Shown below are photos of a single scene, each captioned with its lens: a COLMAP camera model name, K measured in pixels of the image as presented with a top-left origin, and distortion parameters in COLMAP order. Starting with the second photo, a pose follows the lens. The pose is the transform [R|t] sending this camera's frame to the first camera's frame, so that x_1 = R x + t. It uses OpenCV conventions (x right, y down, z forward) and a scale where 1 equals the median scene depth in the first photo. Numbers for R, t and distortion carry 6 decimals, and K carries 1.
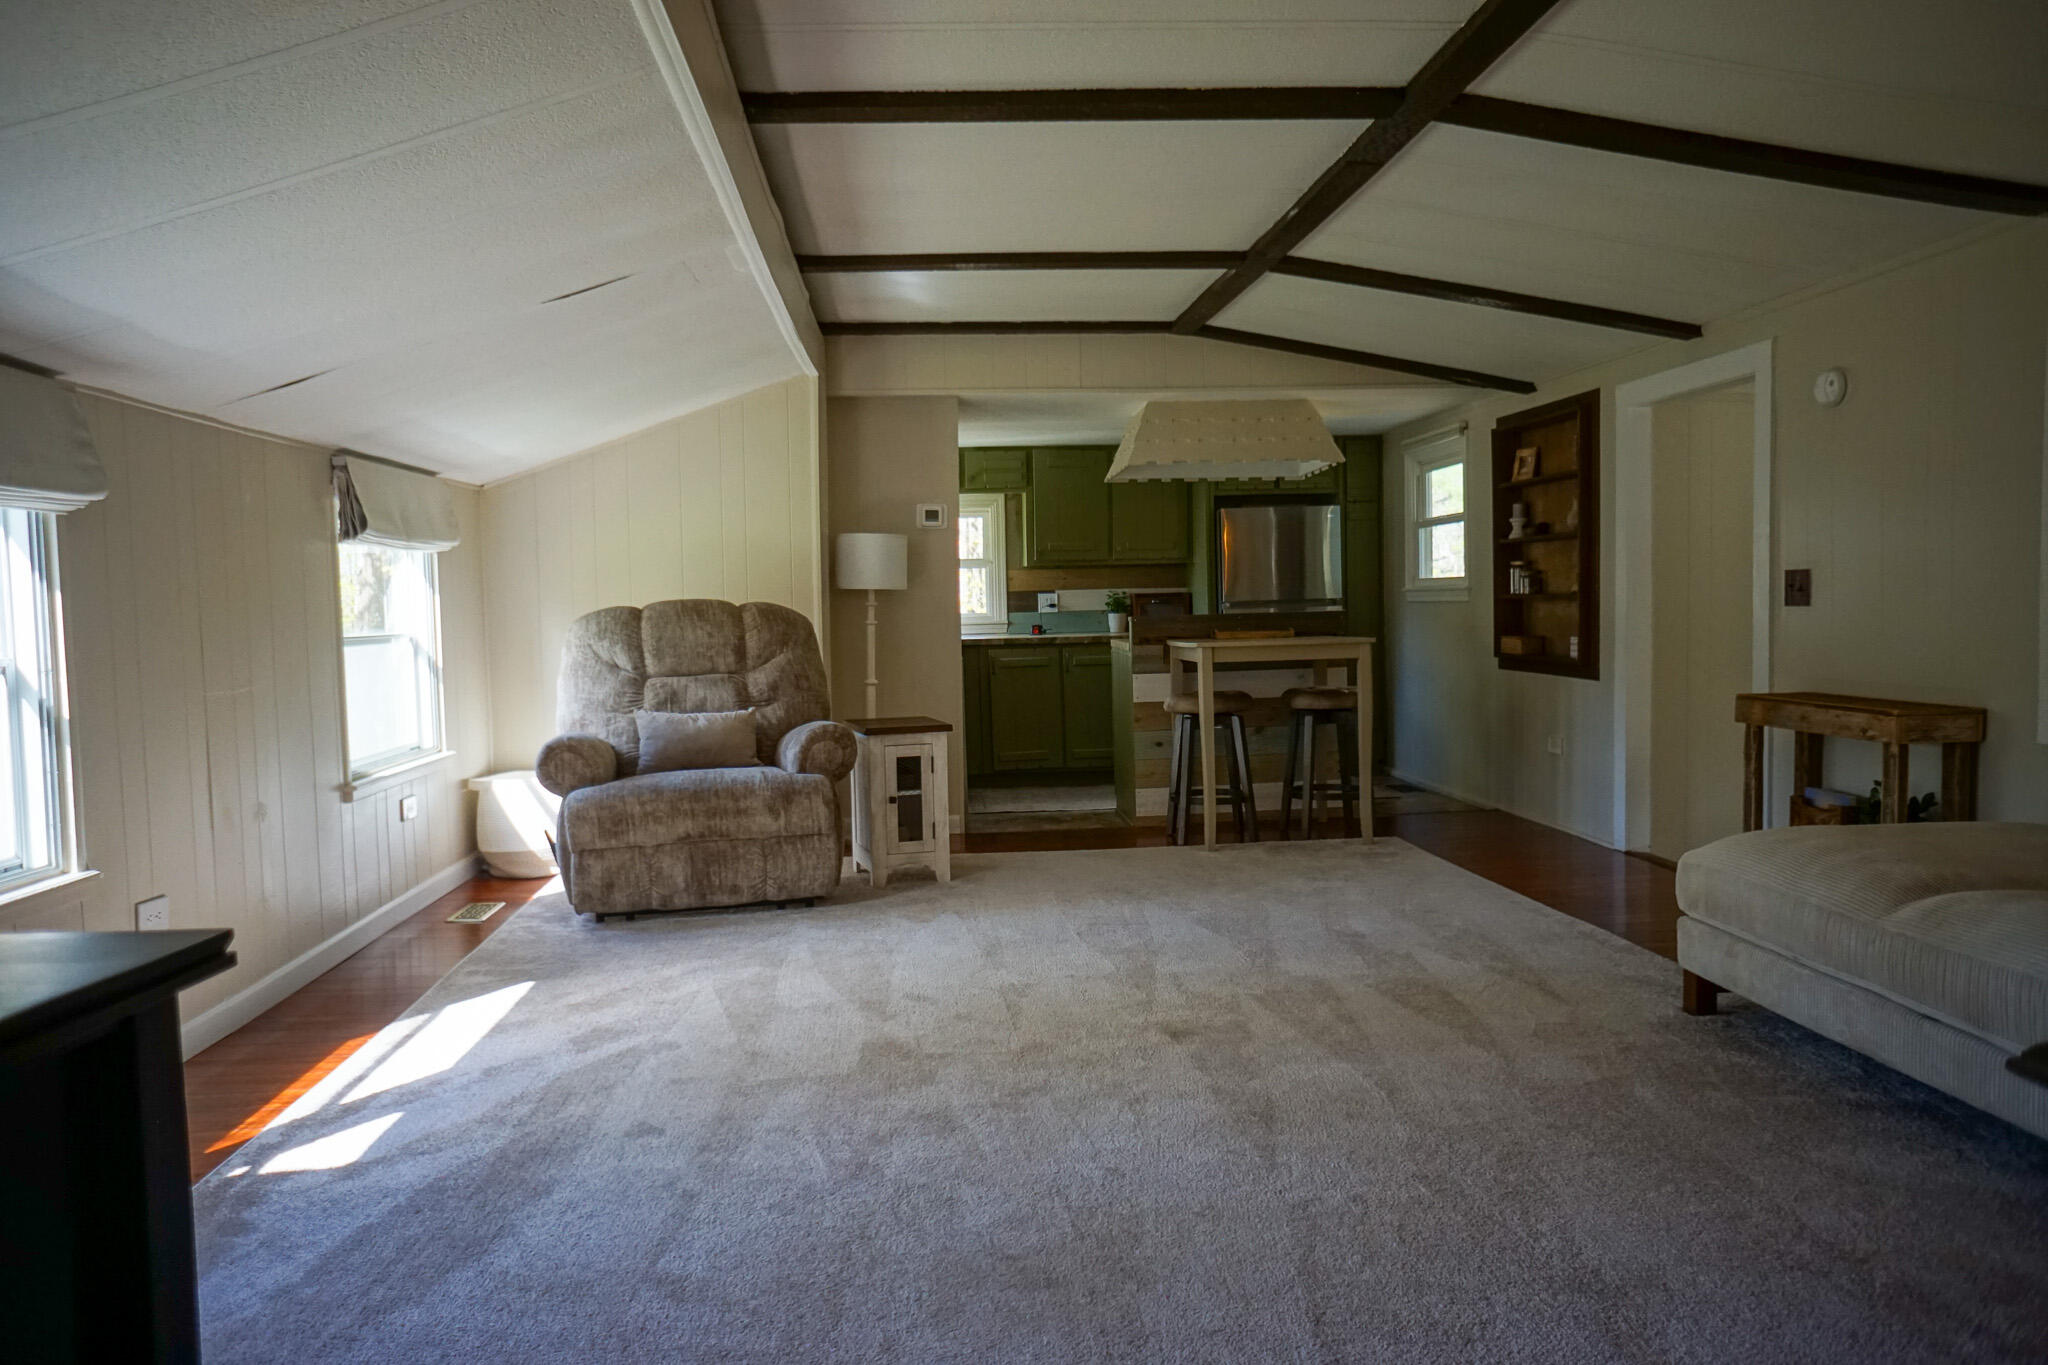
lens RADIAL K [[1384.9, 0, 1014.1], [0, 1384.9, 676.4], [0, 0, 1]] dist [-0.081695, 0.101625]
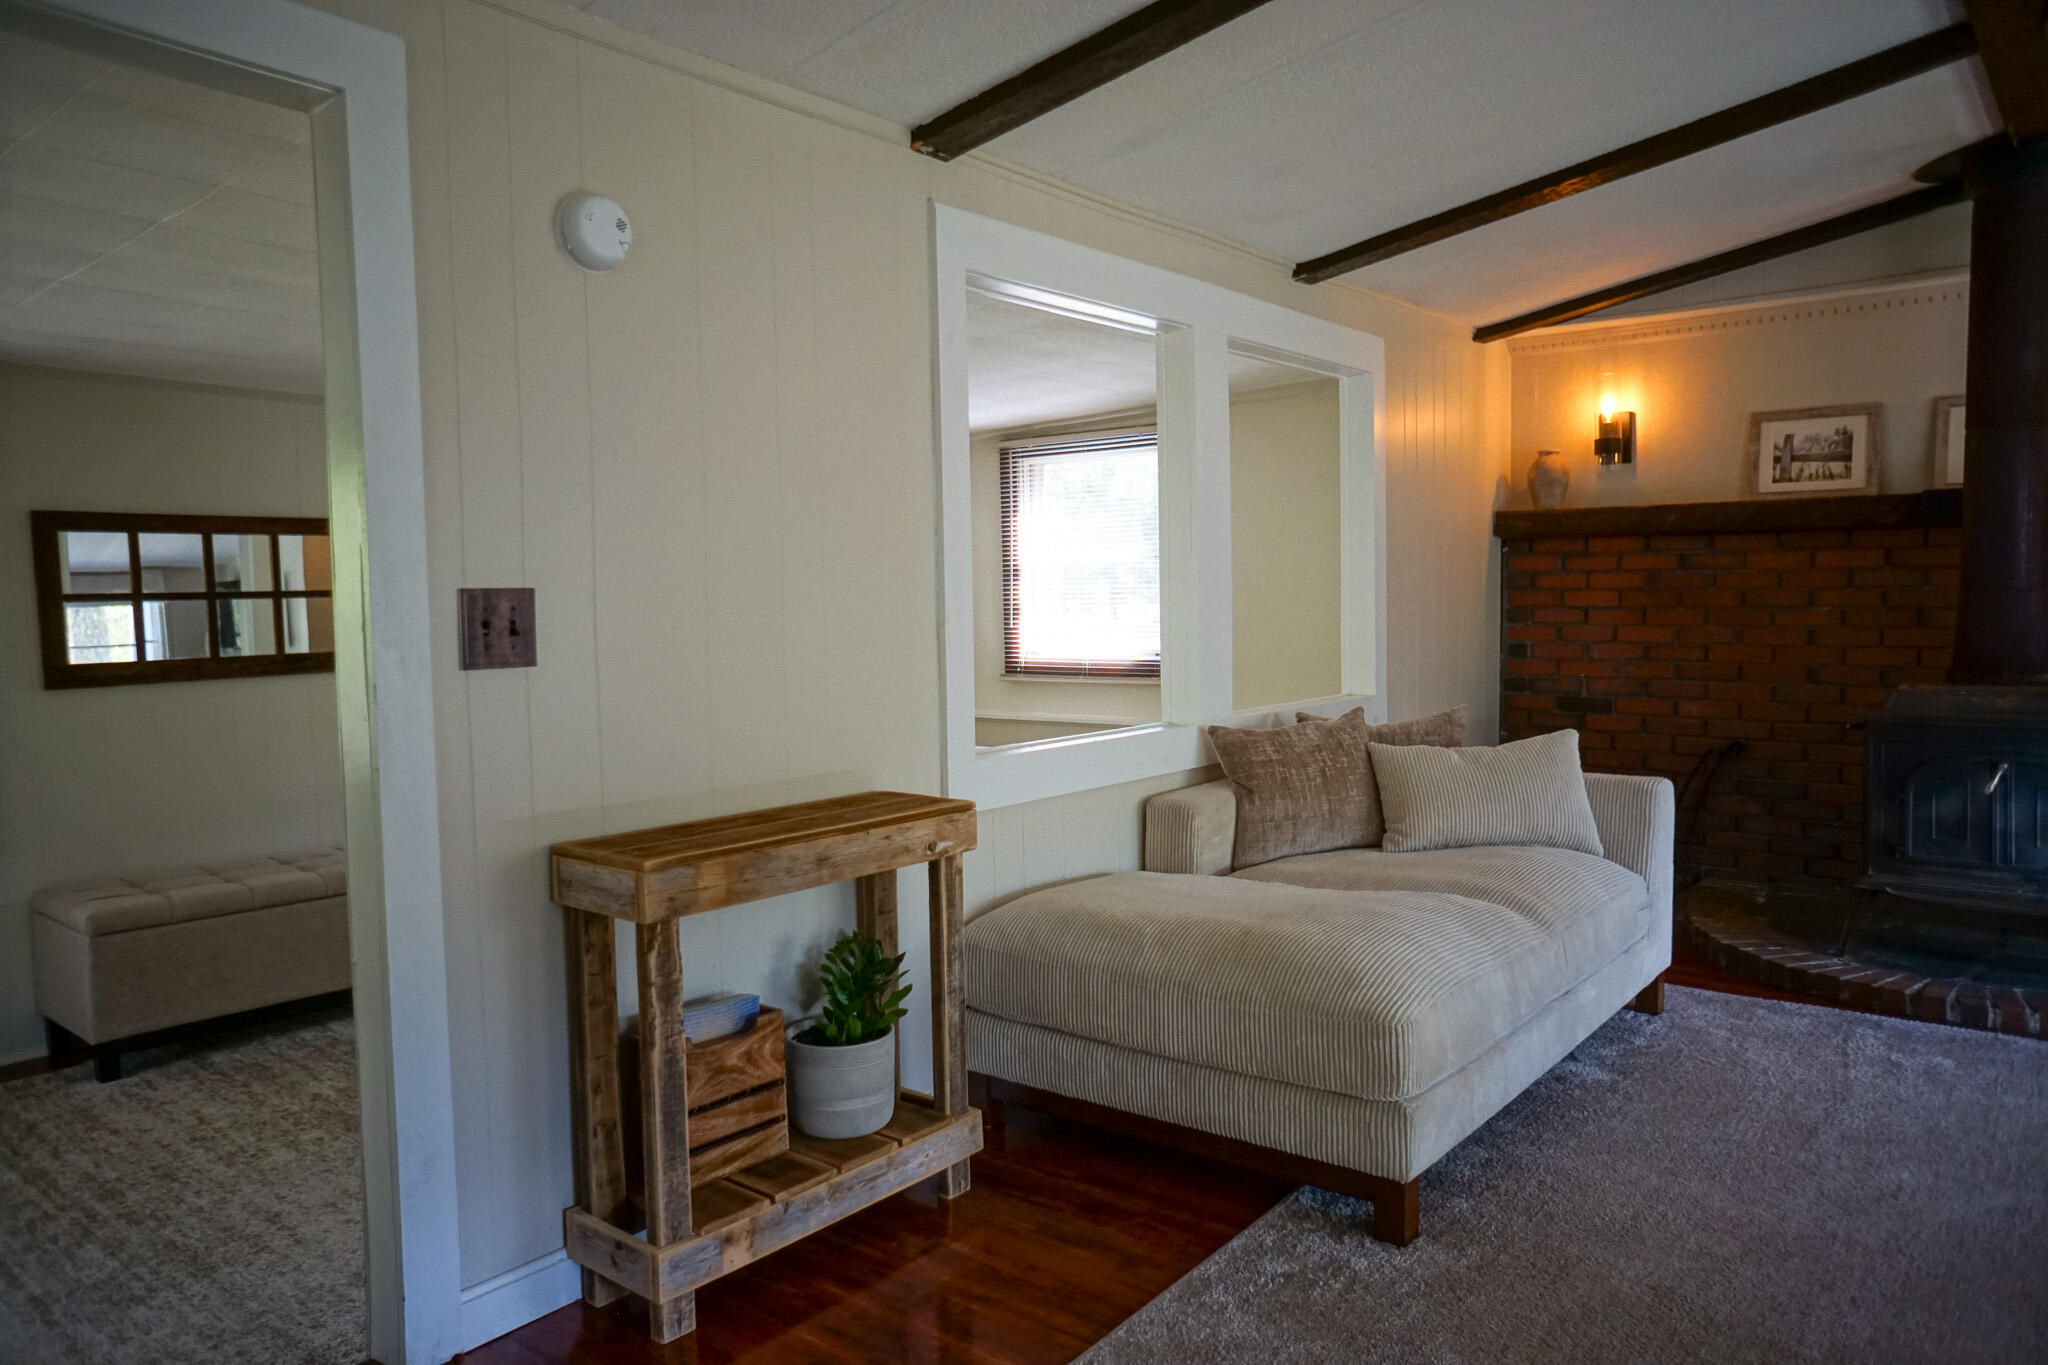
lens RADIAL K [[1384.9, 0, 1014.1], [0, 1384.9, 676.4], [0, 0, 1]] dist [-0.081695, 0.101625]
pose [[-0.721643, -0.003576, 0.692257, 0.089217], [0.069629, 0.994541, 0.077722, -0.049578], [-0.688755, 0.104289, -0.717454, 0.827048]]
